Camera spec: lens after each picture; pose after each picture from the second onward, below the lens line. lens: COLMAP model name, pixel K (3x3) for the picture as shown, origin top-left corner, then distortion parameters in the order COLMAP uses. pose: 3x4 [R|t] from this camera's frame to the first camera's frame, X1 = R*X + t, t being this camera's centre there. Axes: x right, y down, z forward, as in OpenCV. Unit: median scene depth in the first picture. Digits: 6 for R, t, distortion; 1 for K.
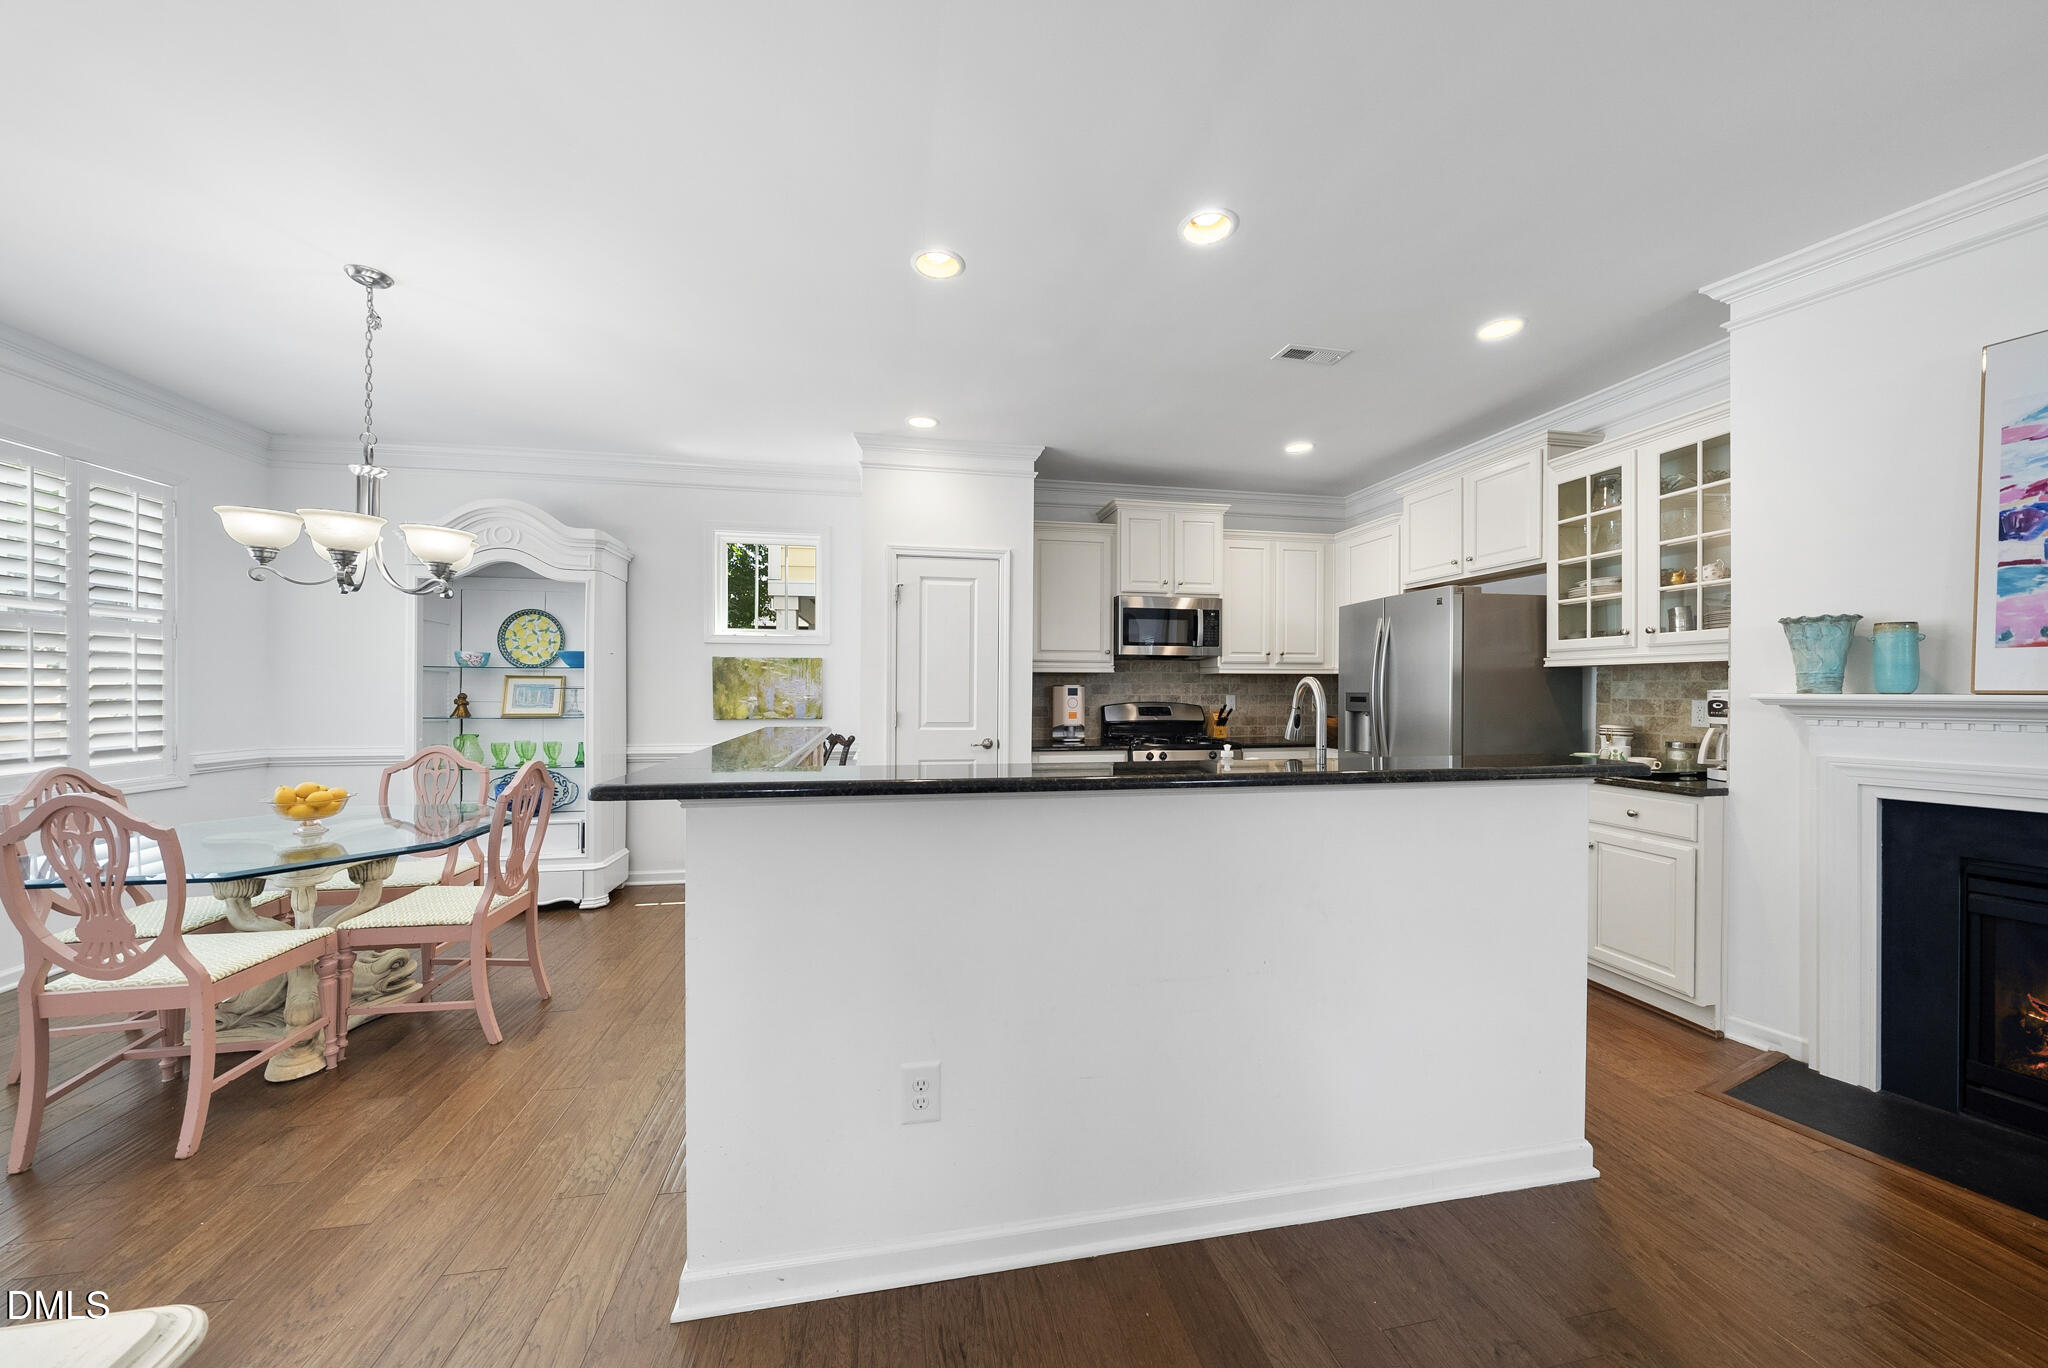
lens RADIAL K [[707.2, 0, 1019.6], [0, 707.2, 688.1], [0, 0, 1]] dist [-0.006174, -0.000566]
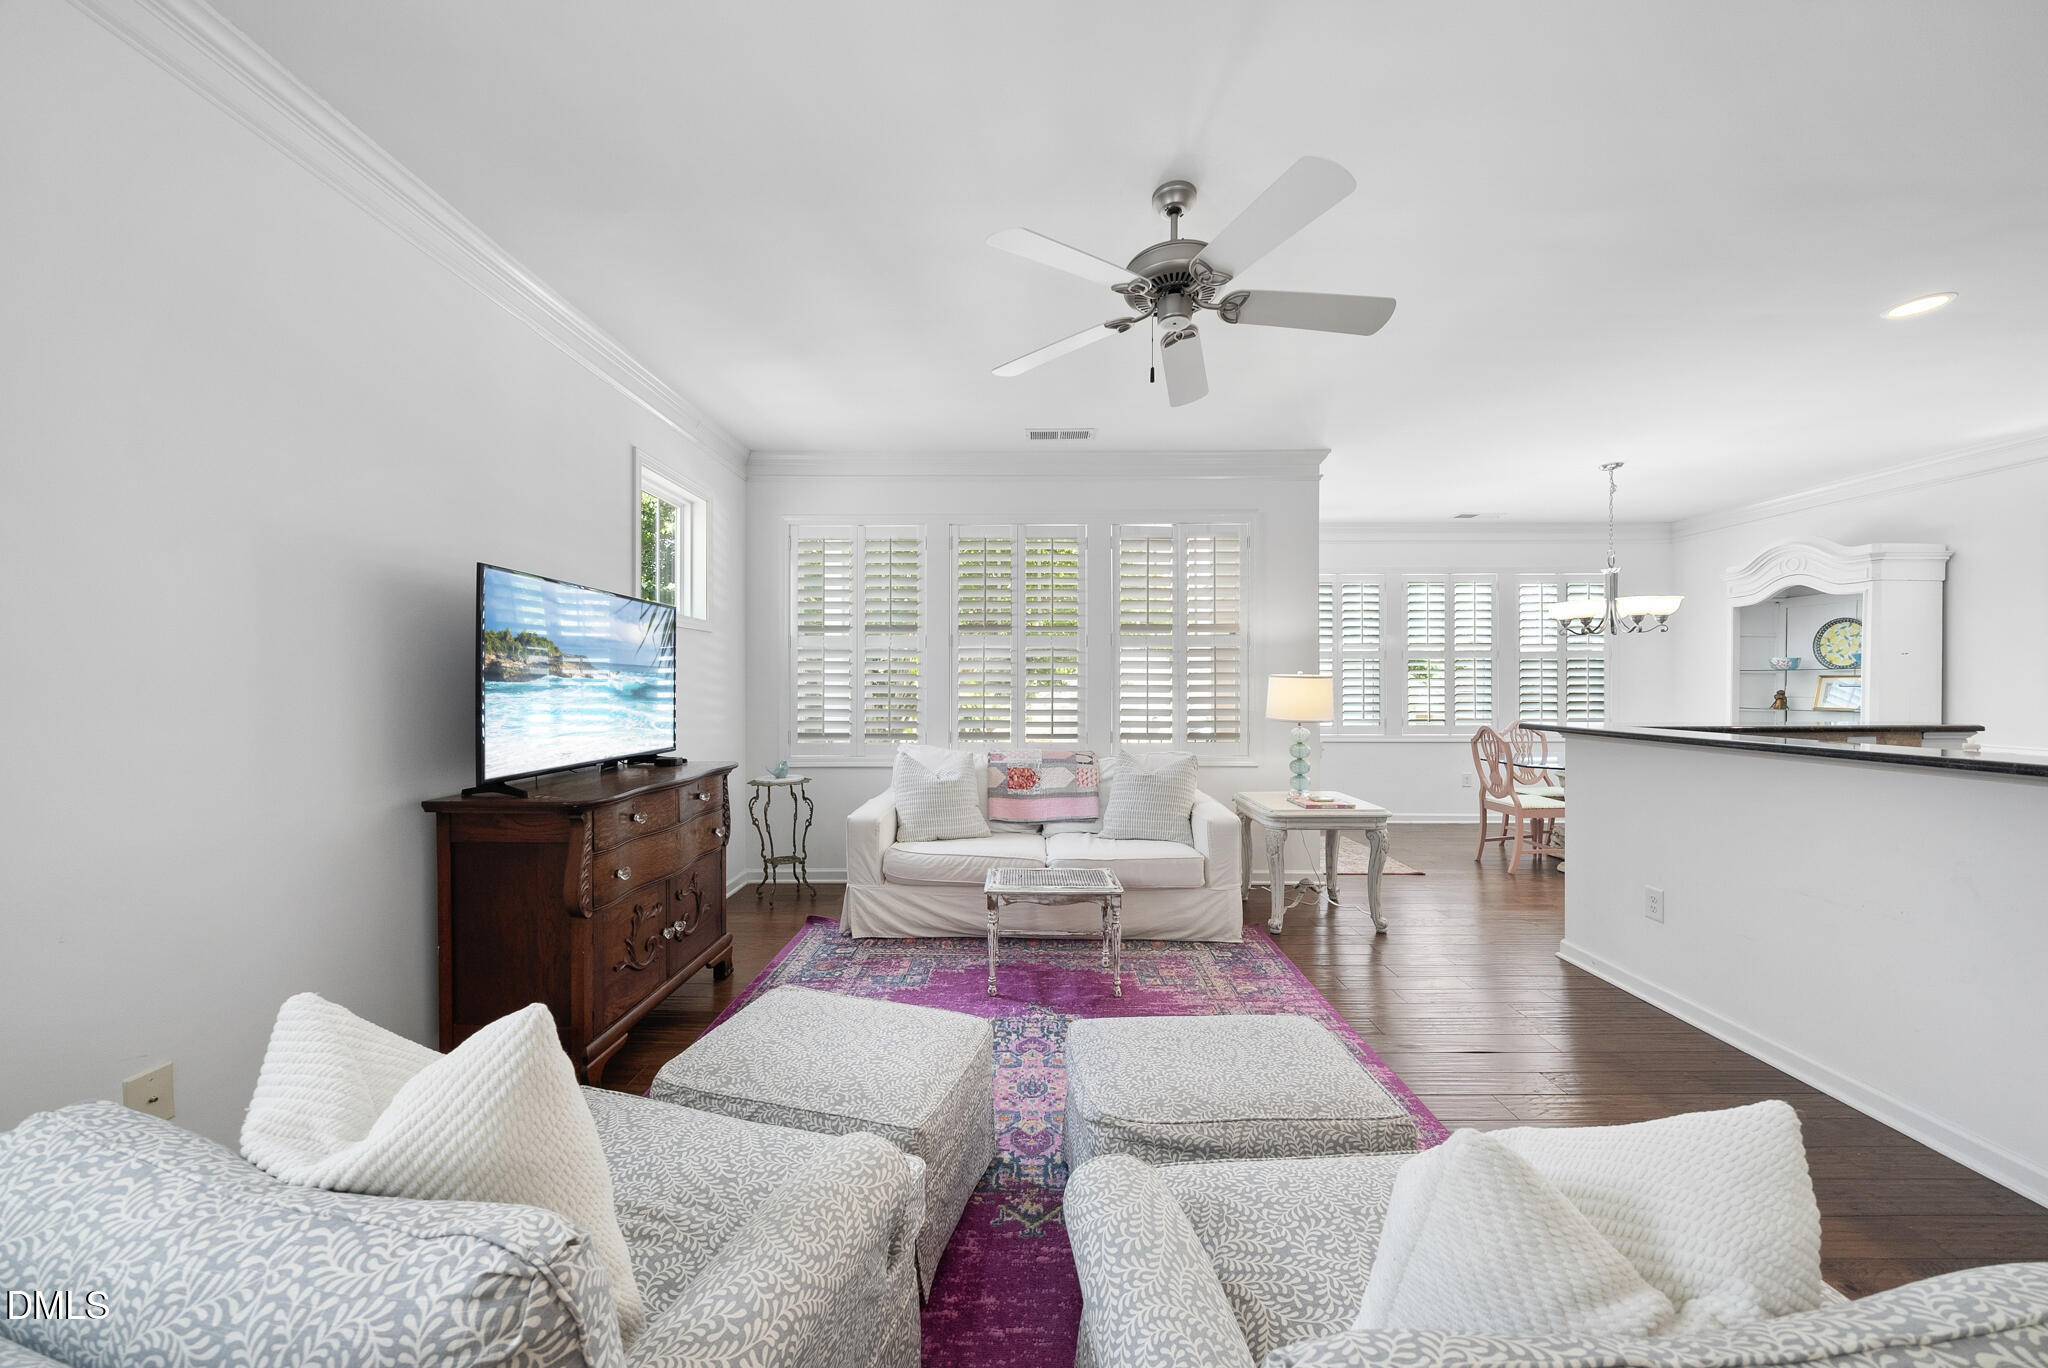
lens RADIAL K [[707.2, 0, 1017.4], [0, 707.2, 689.6], [0, 0, 1]] dist [-0.006174, -0.000566]
pose [[-0.201315, 0.003258, -0.979521, 0.709360], [0.002690, 0.999993, 0.002773, -0.000965], [0.979523, -0.002077, -0.201323, -0.097766]]
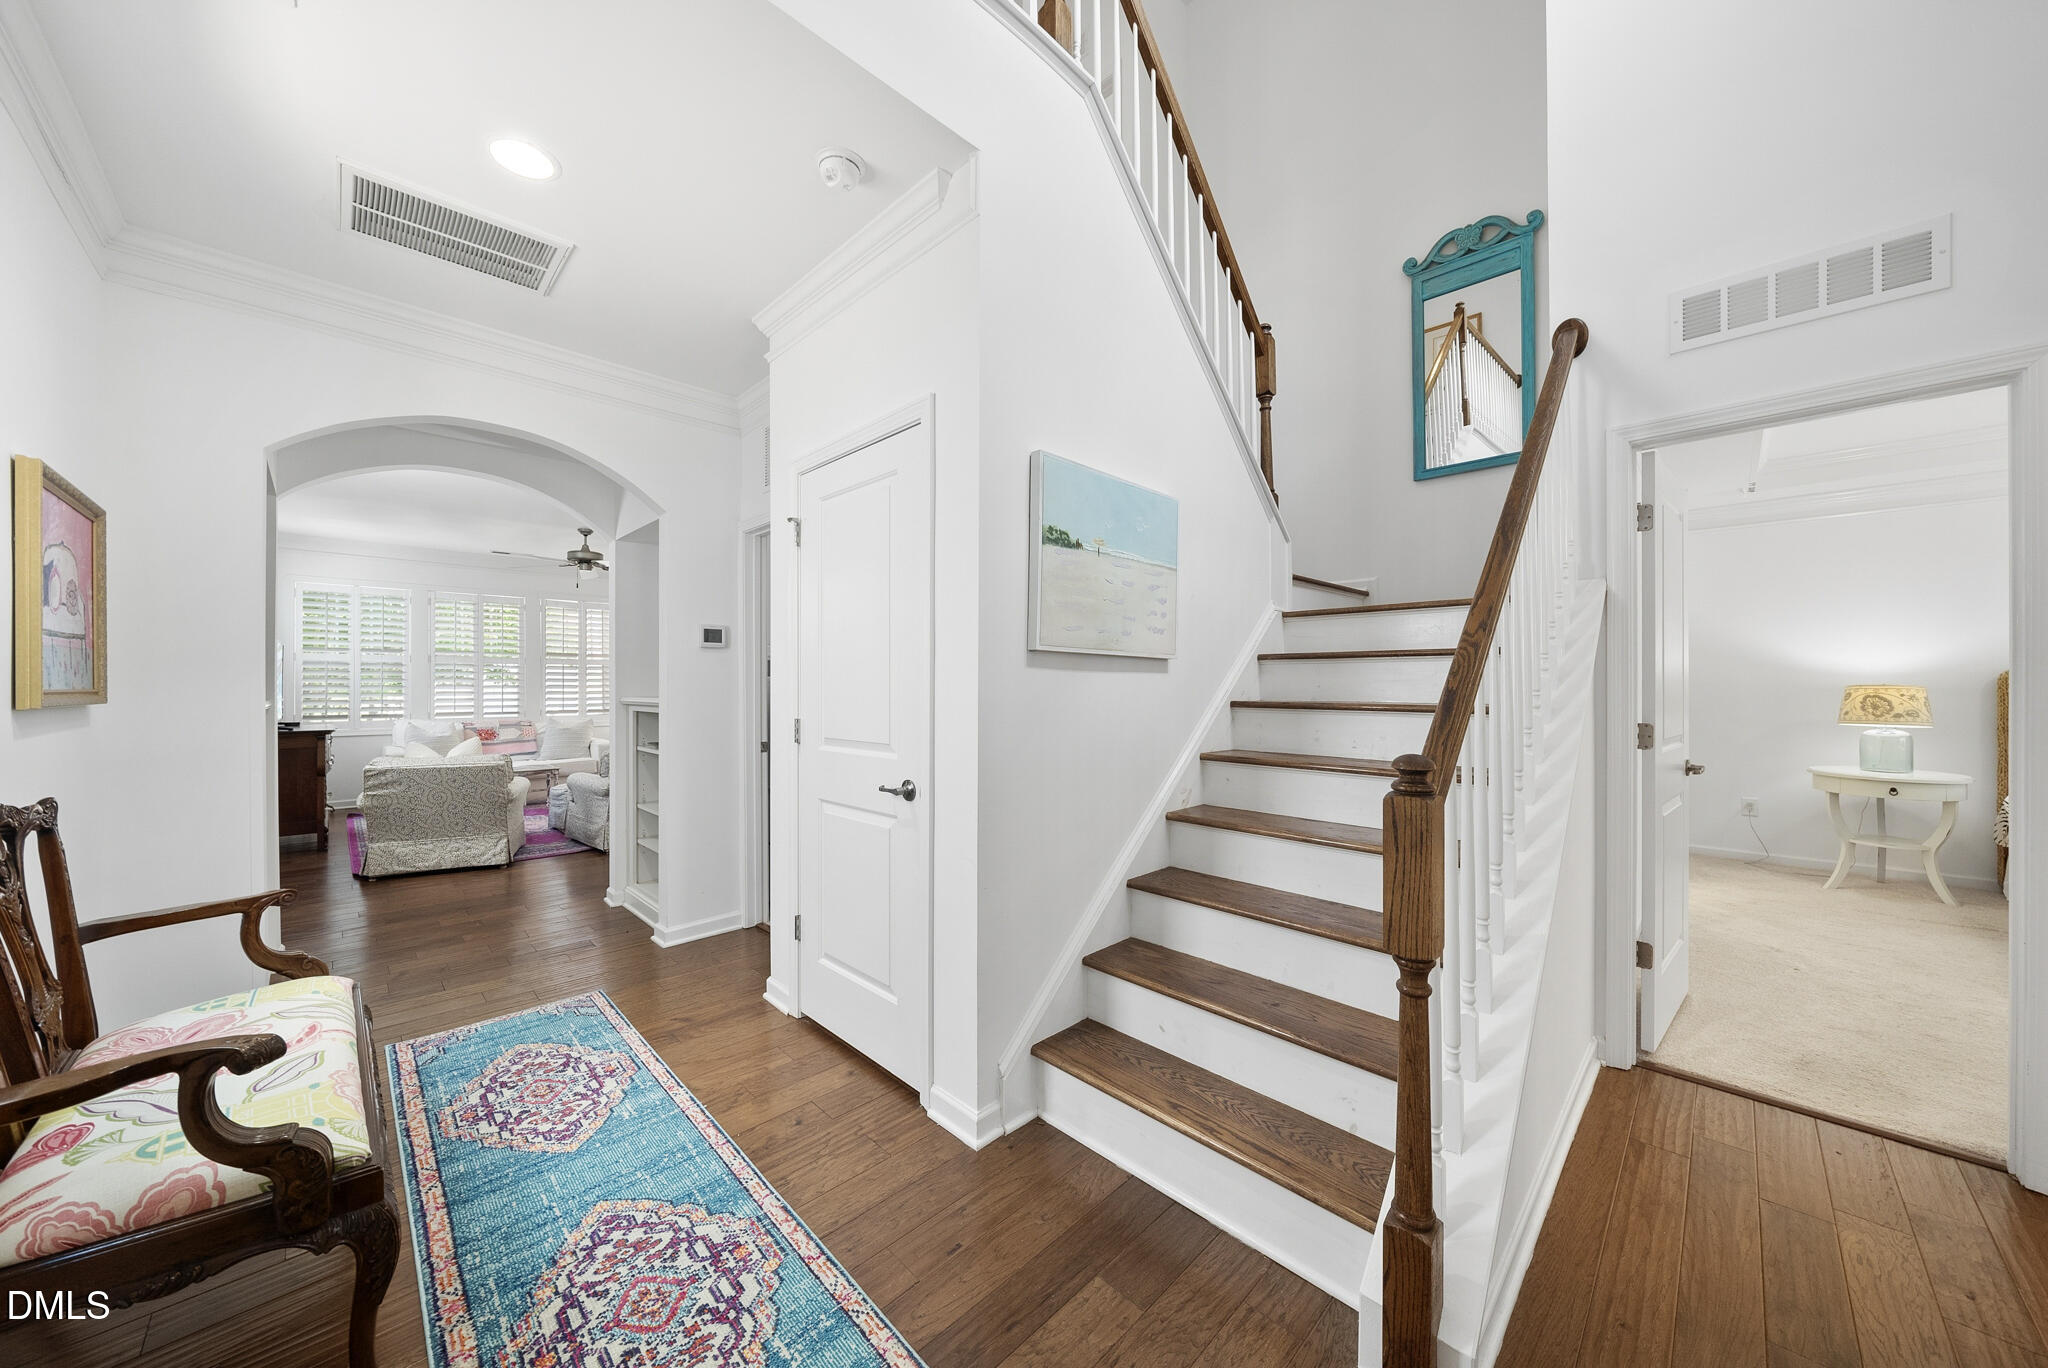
lens RADIAL K [[707.2, 0, 1020.0], [0, 707.2, 684.0], [0, 0, 1]] dist [-0.006174, -0.000566]
pose [[0.560979, -0.000889, -0.827830, 2.006931], [0.001546, 0.999999, -0.000026, -0.005055], [0.827829, -0.001265, 0.560979, -0.167704]]
